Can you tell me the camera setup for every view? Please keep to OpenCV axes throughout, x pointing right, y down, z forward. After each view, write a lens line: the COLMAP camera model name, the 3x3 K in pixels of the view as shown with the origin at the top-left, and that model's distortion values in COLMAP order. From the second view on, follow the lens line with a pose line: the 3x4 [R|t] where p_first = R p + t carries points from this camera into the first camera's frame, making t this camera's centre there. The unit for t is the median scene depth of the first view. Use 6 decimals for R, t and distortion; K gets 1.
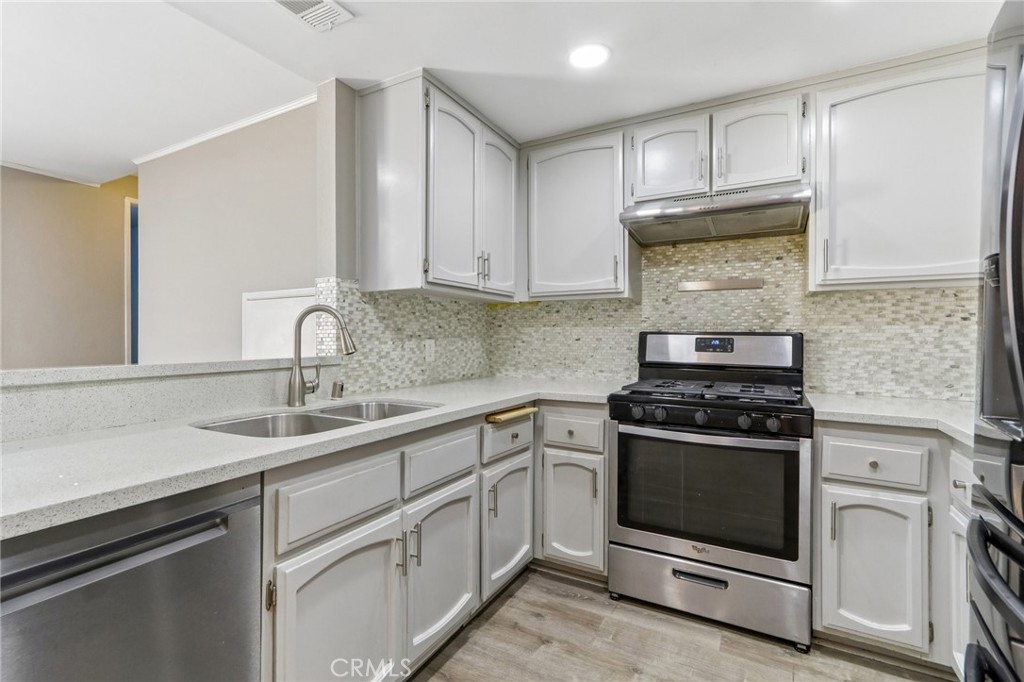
lens RADIAL K [[484.5, 0, 505.6], [0, 484.5, 341.0], [0, 0, 1]] dist [0.002019, 0.001984]
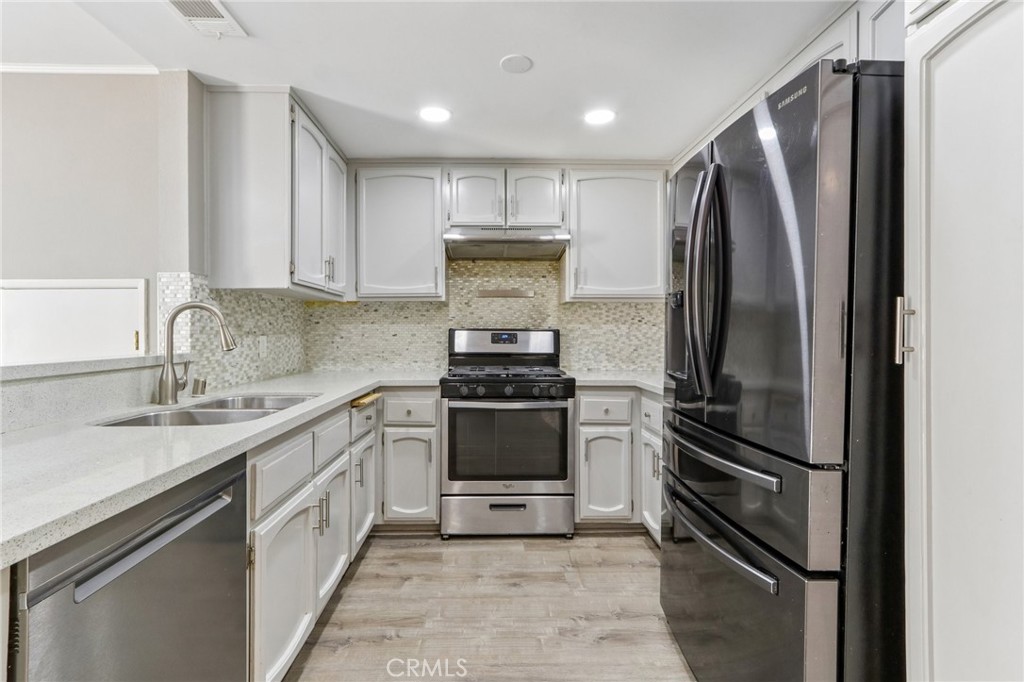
lens RADIAL K [[484.5, 0, 514.4], [0, 484.5, 336.8], [0, 0, 1]] dist [0.002019, 0.001984]
pose [[0.845674, -0.007997, 0.533640, -0.306503], [0.008353, 0.999964, 0.001748, 0.001683], [-0.533635, 0.002979, 0.845710, -0.175123]]
